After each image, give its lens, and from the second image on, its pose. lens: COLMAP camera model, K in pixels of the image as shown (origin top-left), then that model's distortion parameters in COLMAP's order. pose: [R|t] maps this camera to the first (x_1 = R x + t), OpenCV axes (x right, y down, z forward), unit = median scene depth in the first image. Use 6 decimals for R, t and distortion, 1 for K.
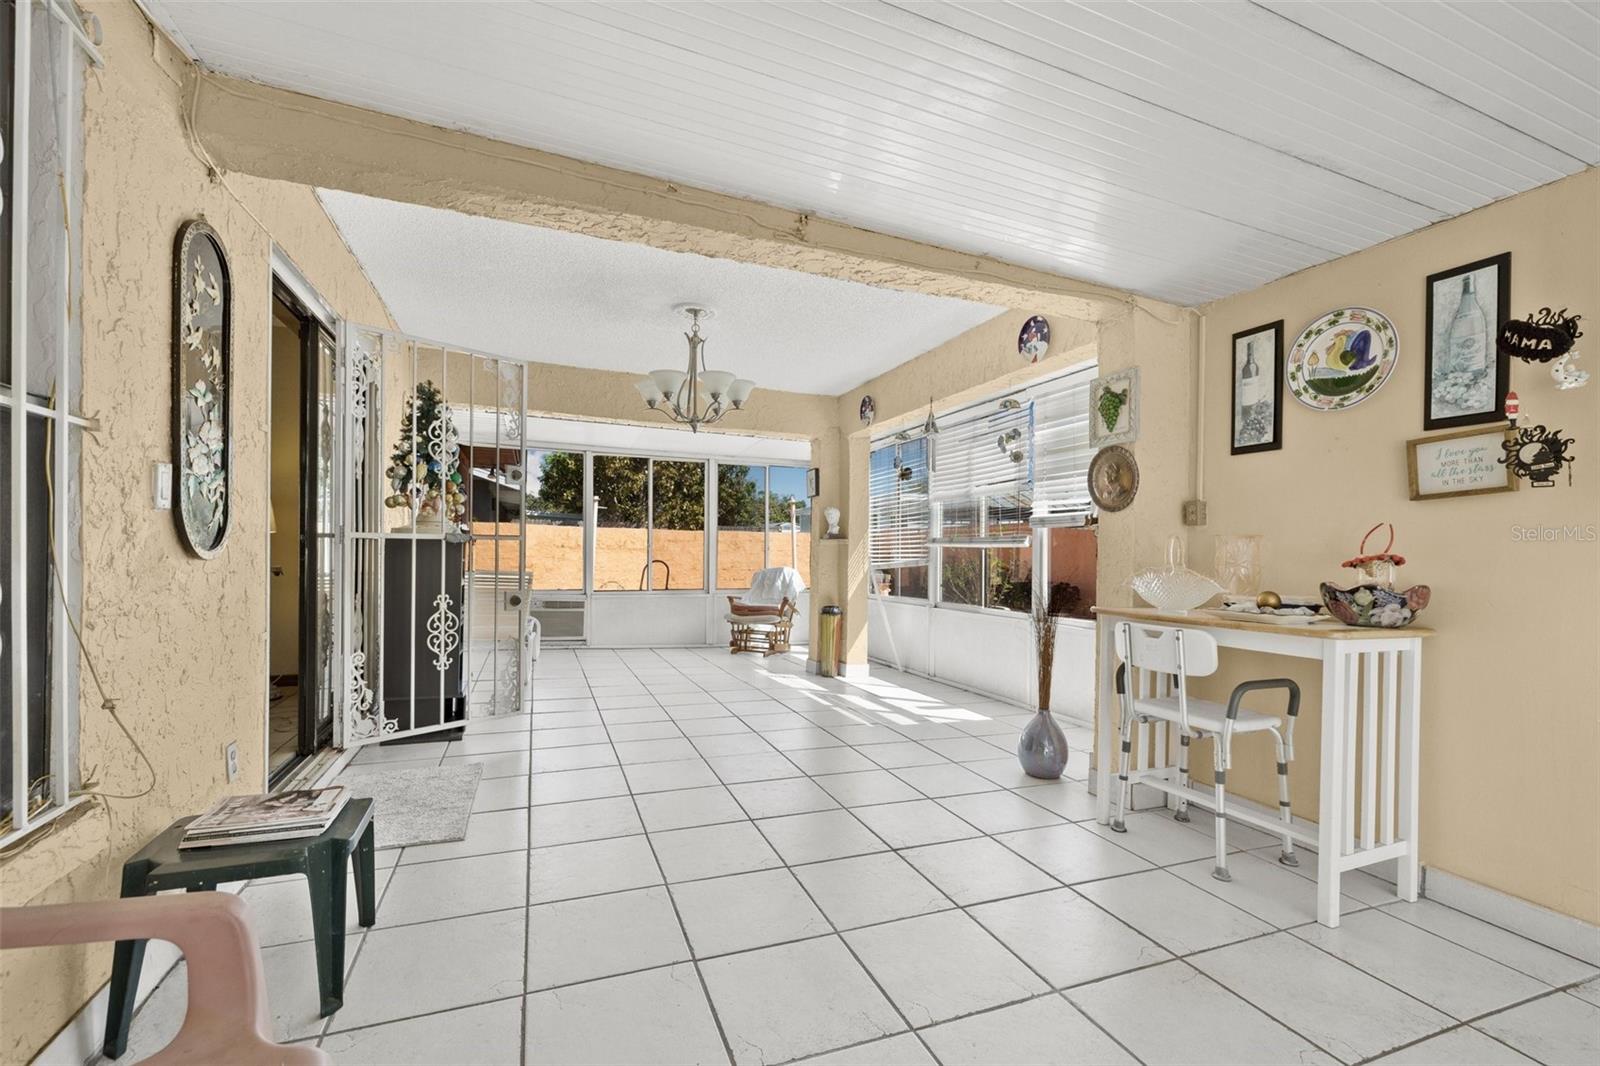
lens RADIAL K [[682.4, 0, 791.7], [0, 682.4, 543.5], [0, 0, 1]] dist [-0.000179, -0.000704]
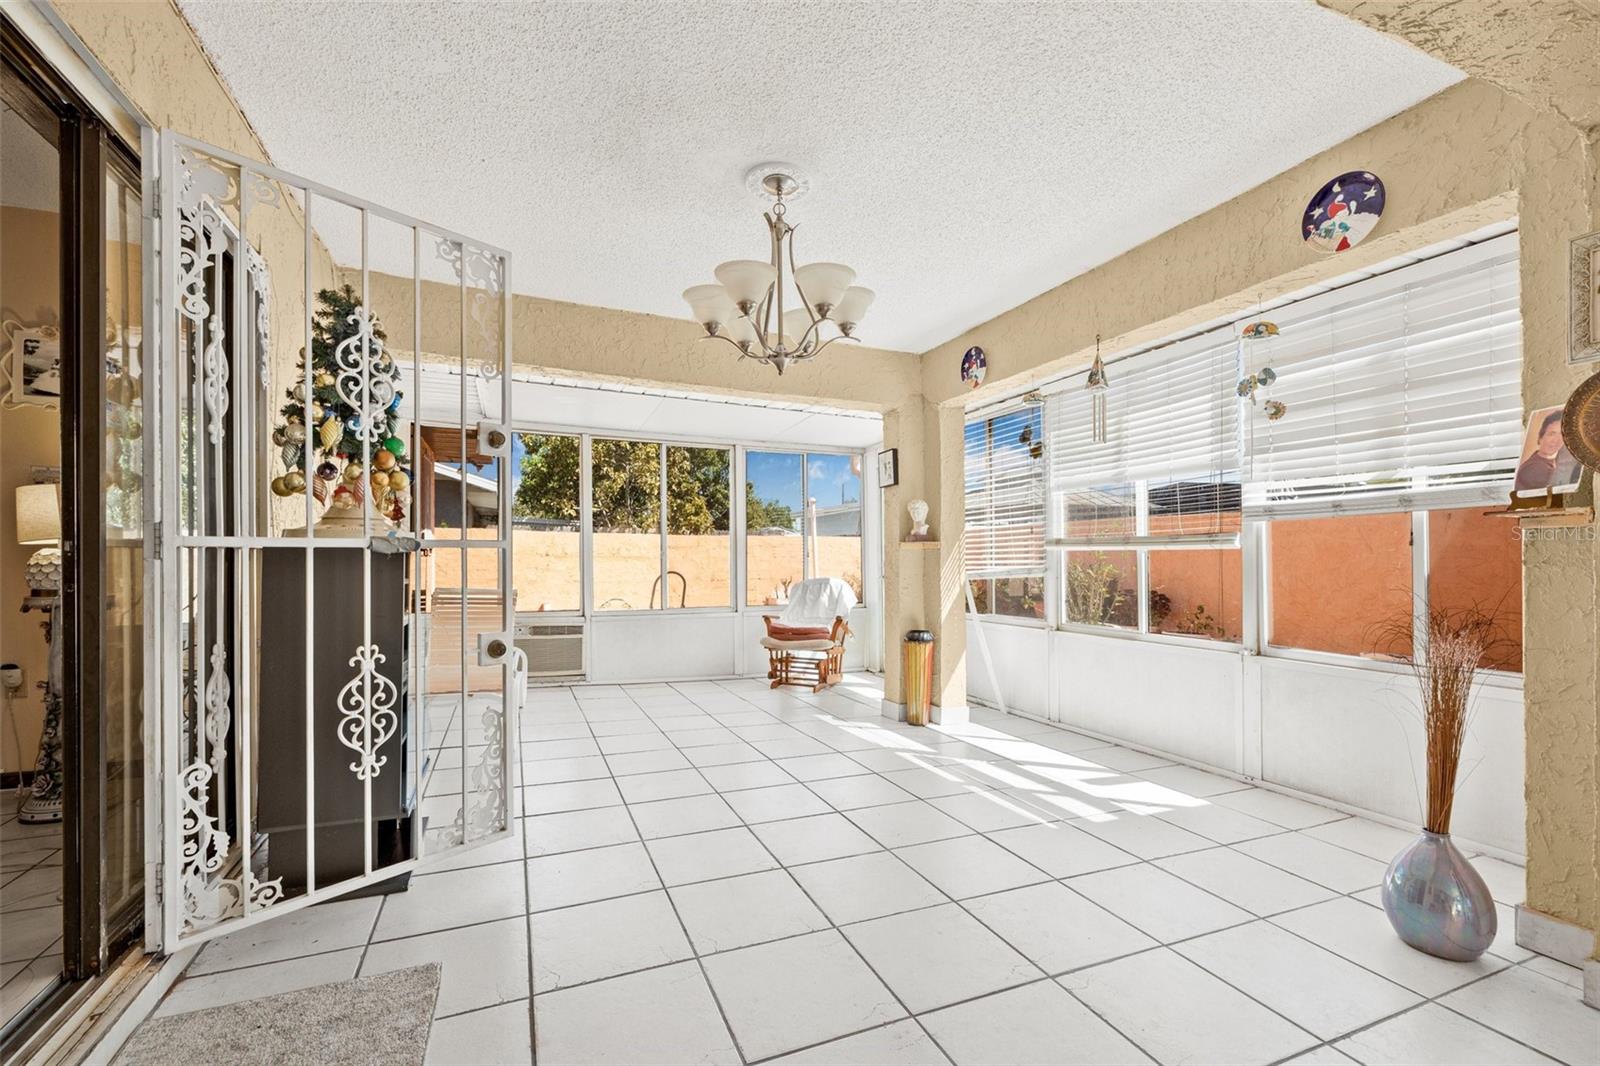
lens RADIAL K [[682.4, 0, 794.4], [0, 682.4, 550.5], [0, 0, 1]] dist [-0.000179, -0.000704]
pose [[0.999322, -0.012436, 0.034650, -0.191021], [0.012362, 0.999921, 0.002341, -0.000443], [-0.034677, -0.001911, 0.999397, 0.458292]]
